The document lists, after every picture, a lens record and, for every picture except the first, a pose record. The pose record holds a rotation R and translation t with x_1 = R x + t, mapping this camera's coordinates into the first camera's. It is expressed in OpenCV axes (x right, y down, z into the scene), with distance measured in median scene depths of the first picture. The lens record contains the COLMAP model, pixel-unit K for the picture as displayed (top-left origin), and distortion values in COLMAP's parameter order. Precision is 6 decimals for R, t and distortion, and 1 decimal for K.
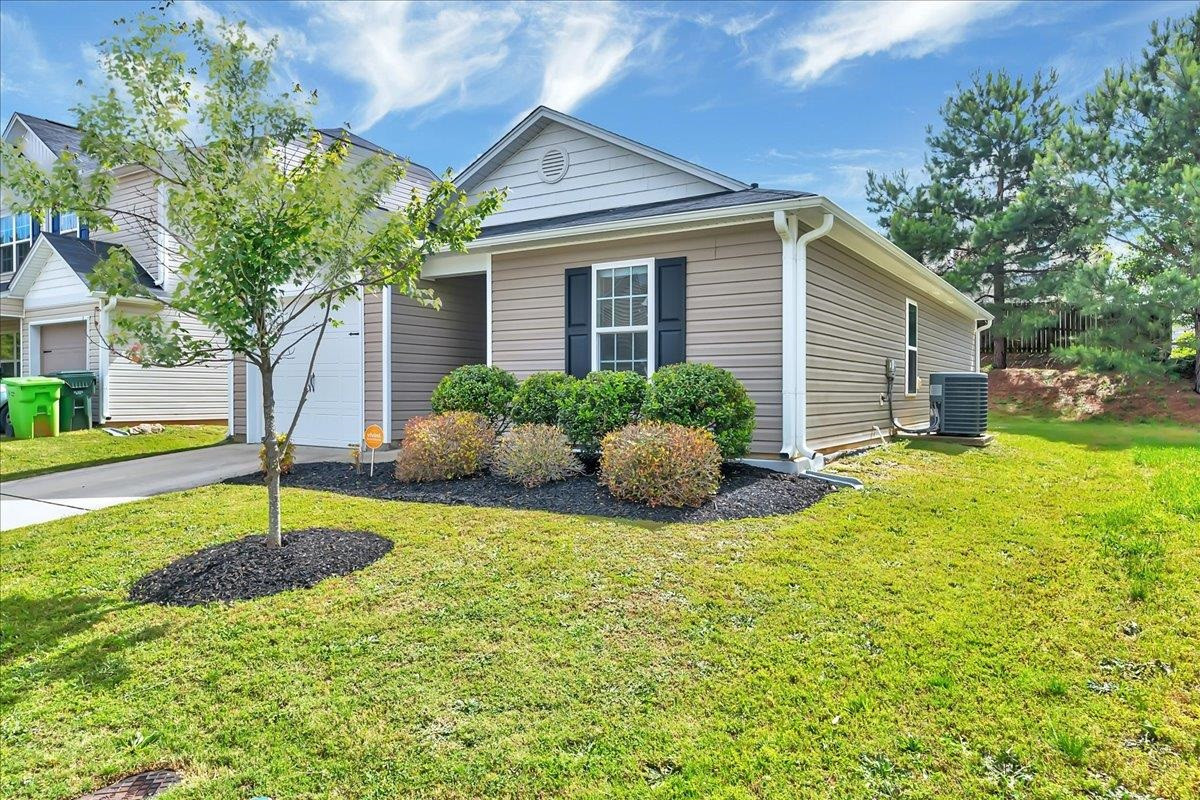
lens RADIAL K [[786.6, 0, 600.0], [0, 786.6, 400.0], [0, 0, 1]] dist [0.003042, 0.002695]
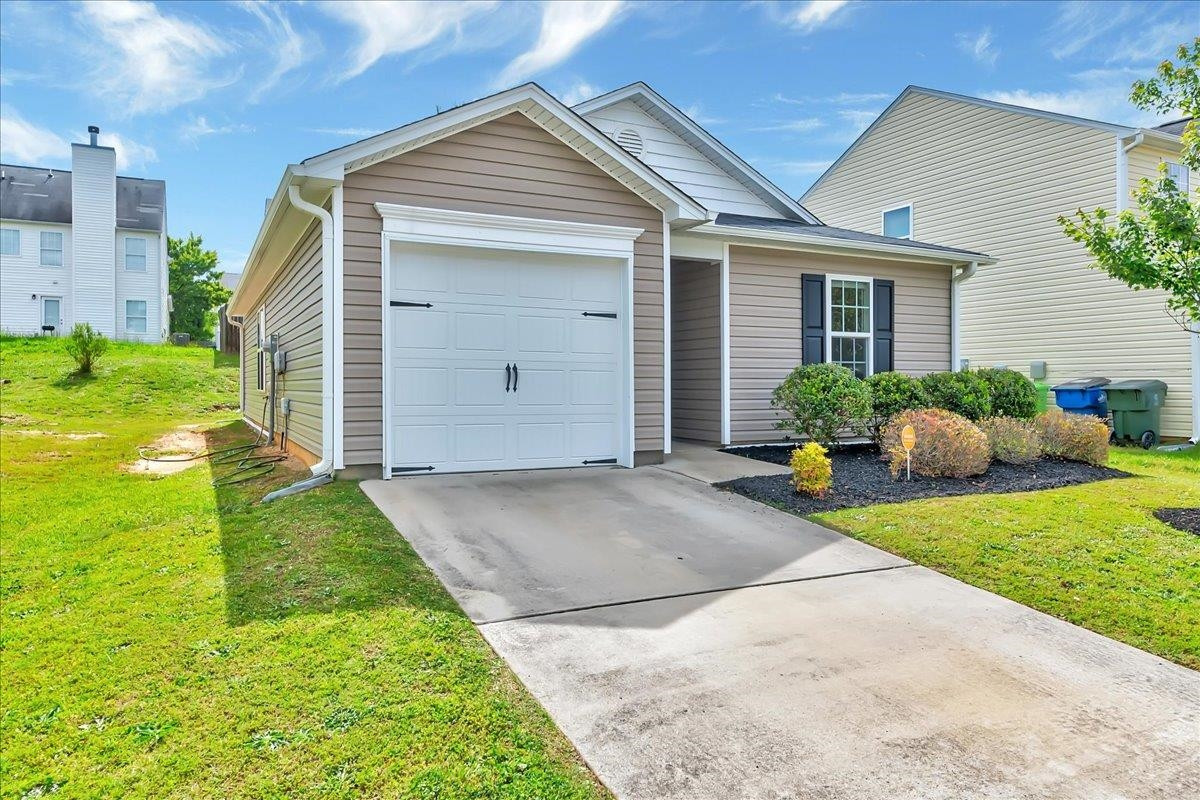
lens RADIAL K [[786.6, 0, 600.0], [0, 786.6, 400.0], [0, 0, 1]] dist [0.003042, 0.002695]
pose [[0.511726, -0.015244, 0.859013, -1.123581], [0.013261, 0.999864, 0.009844, -0.010681], [-0.859046, 0.006354, 0.511859, 0.712554]]
